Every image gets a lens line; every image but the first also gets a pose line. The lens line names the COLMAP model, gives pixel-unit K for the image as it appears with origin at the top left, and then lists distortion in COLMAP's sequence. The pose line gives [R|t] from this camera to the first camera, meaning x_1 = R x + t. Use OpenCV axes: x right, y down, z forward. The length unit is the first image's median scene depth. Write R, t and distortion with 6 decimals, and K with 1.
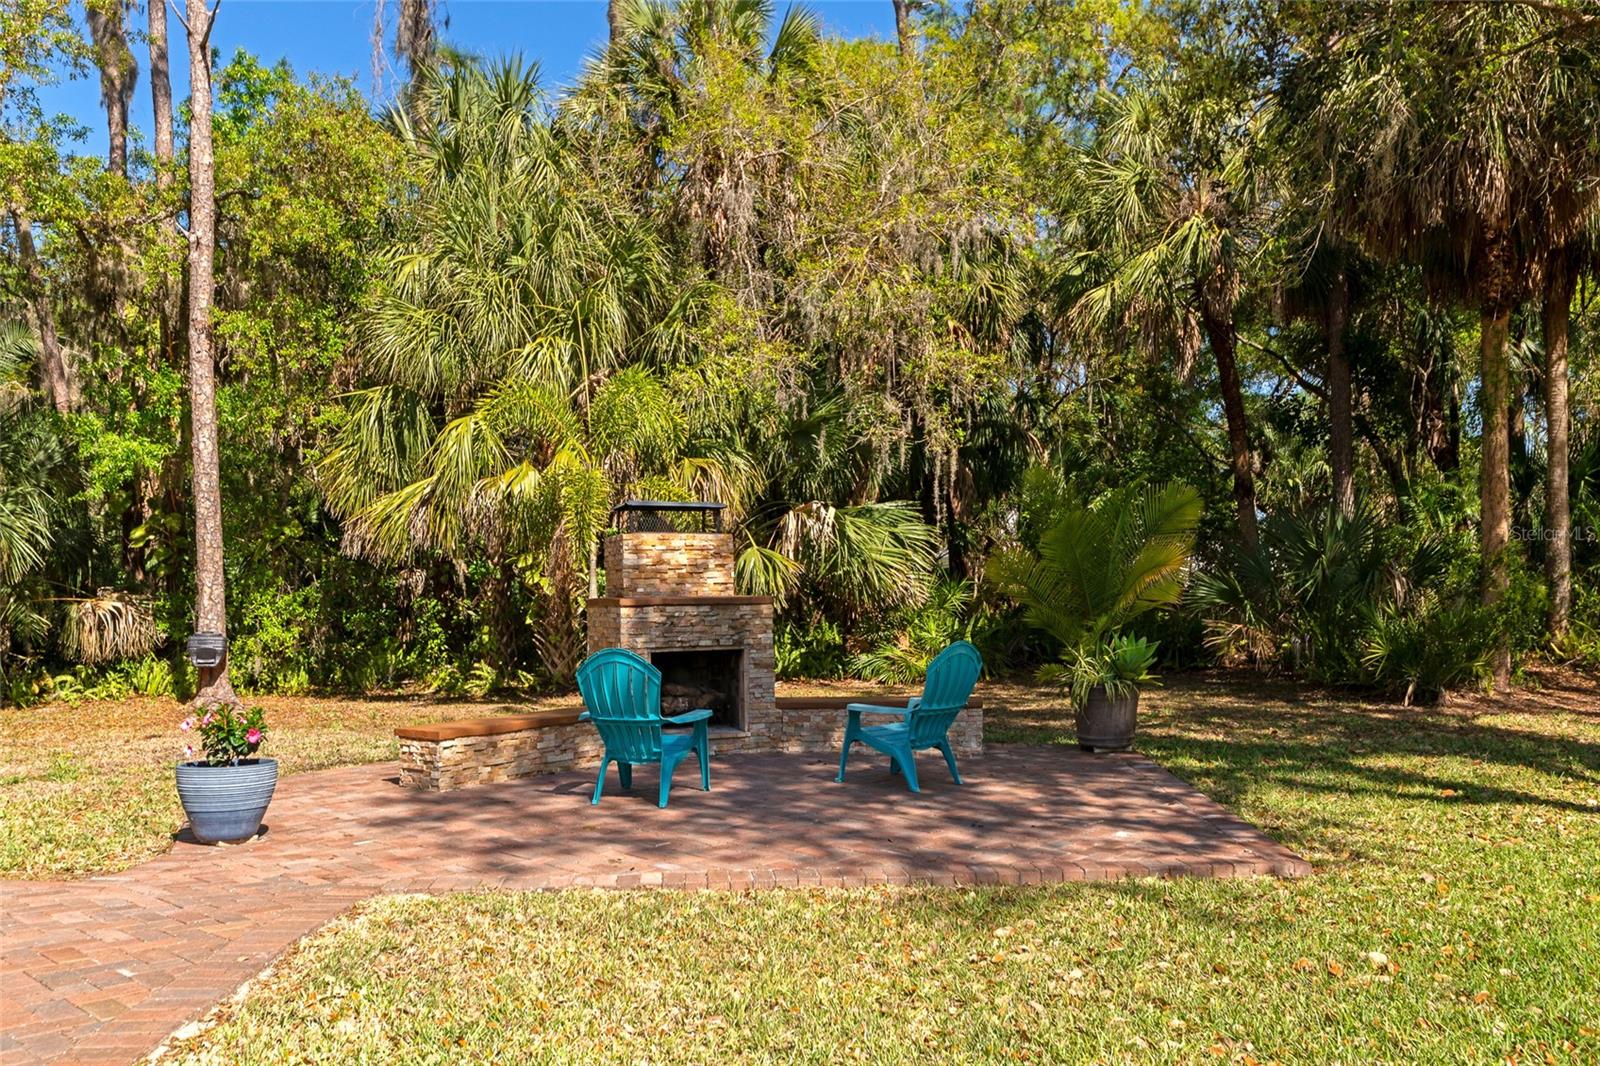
lens RADIAL K [[1290.7, 0, 786.8], [0, 1290.7, 533.8], [0, 0, 1]] dist [-0.008919, 0.003459]
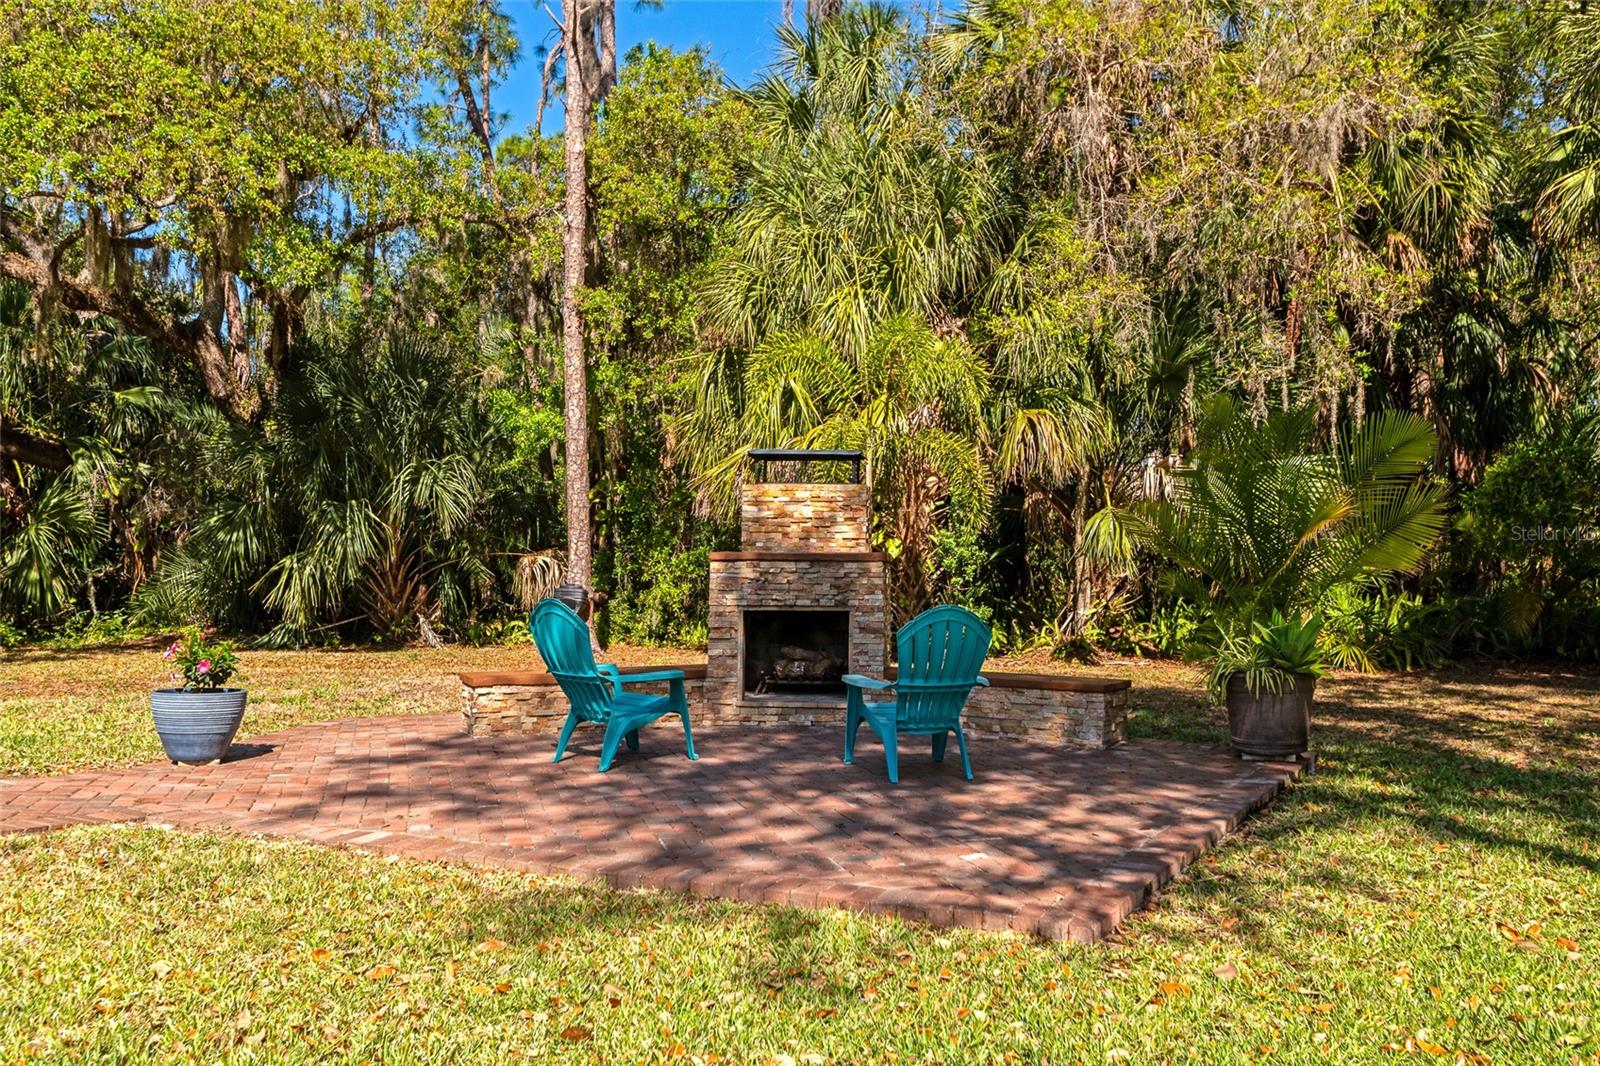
lens RADIAL K [[1290.7, 0, 798.7], [0, 1290.7, 545.2], [0, 0, 1]] dist [-0.008919, 0.003459]
pose [[0.888894, 0.012725, -0.457935, 0.215642], [0.001011, 0.999557, 0.029737, 0.010402], [0.458111, -0.026896, 0.888488, 0.116311]]
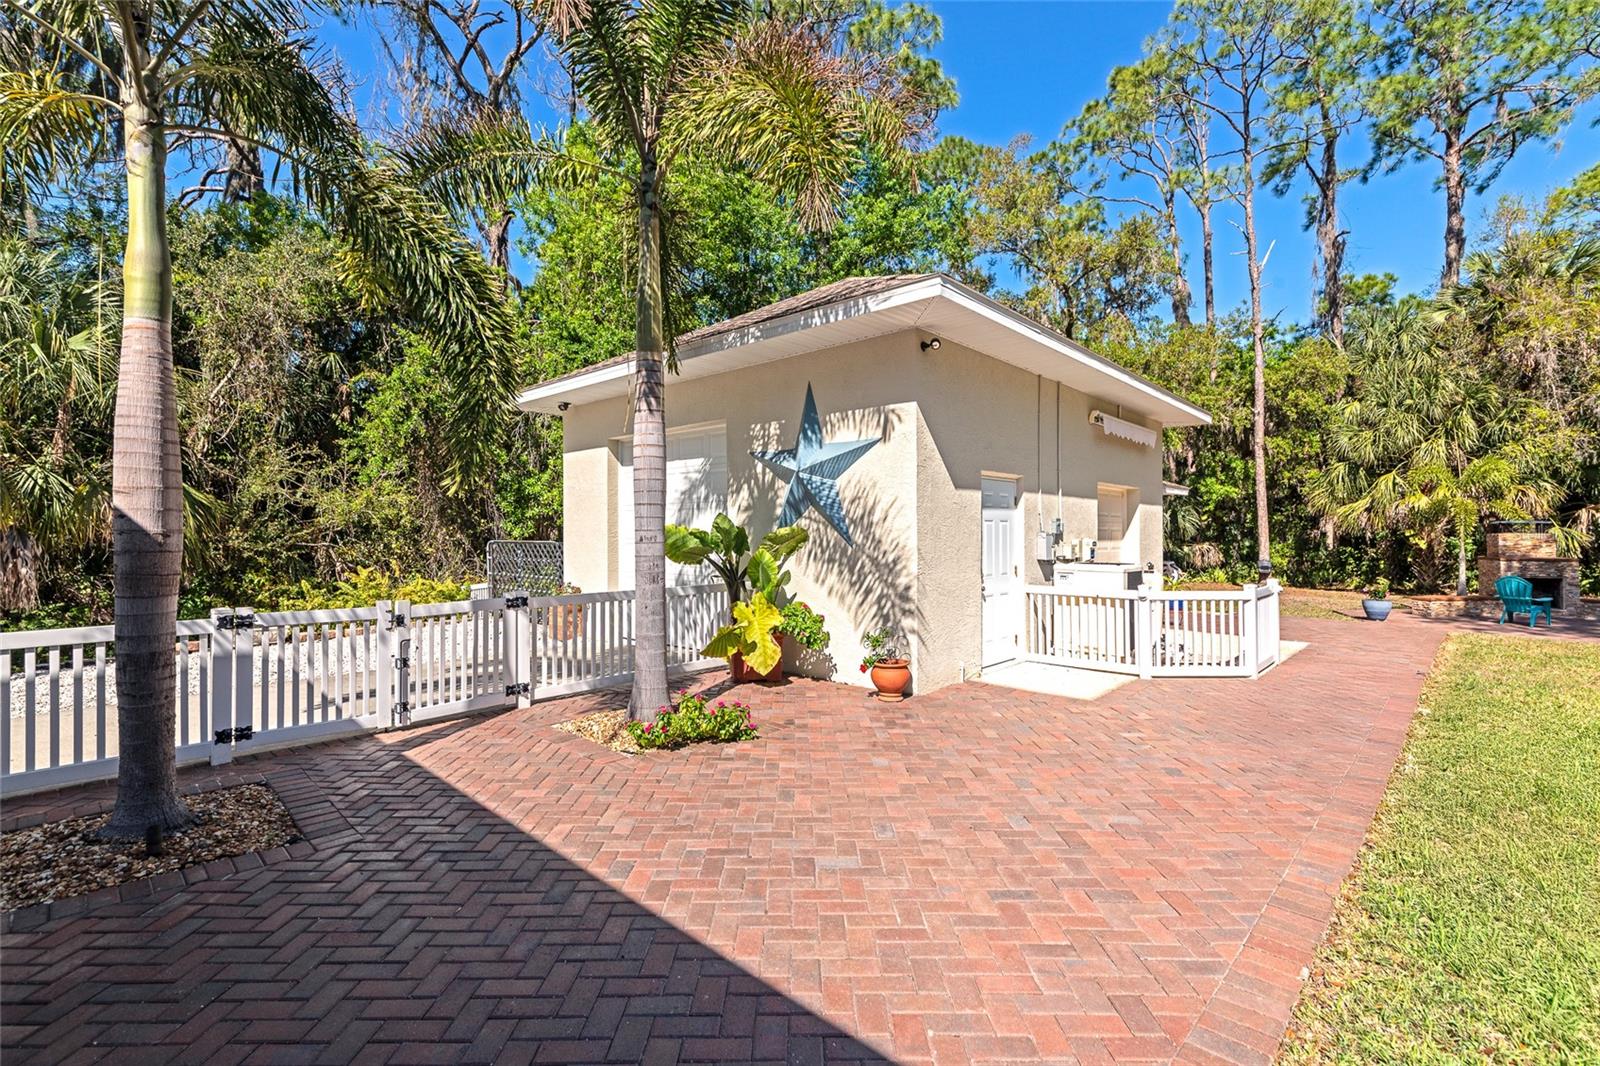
lens RADIAL K [[737.7, 0, 799.9], [0, 737.7, 515.8], [0, 0, 1]] dist [-0.000603, 0.000054]
pose [[0.692786, -0.001183, -0.721143, -0.016285], [0.022971, 0.999527, 0.020428, -0.065608], [0.720778, -0.030718, 0.692485, -0.722875]]
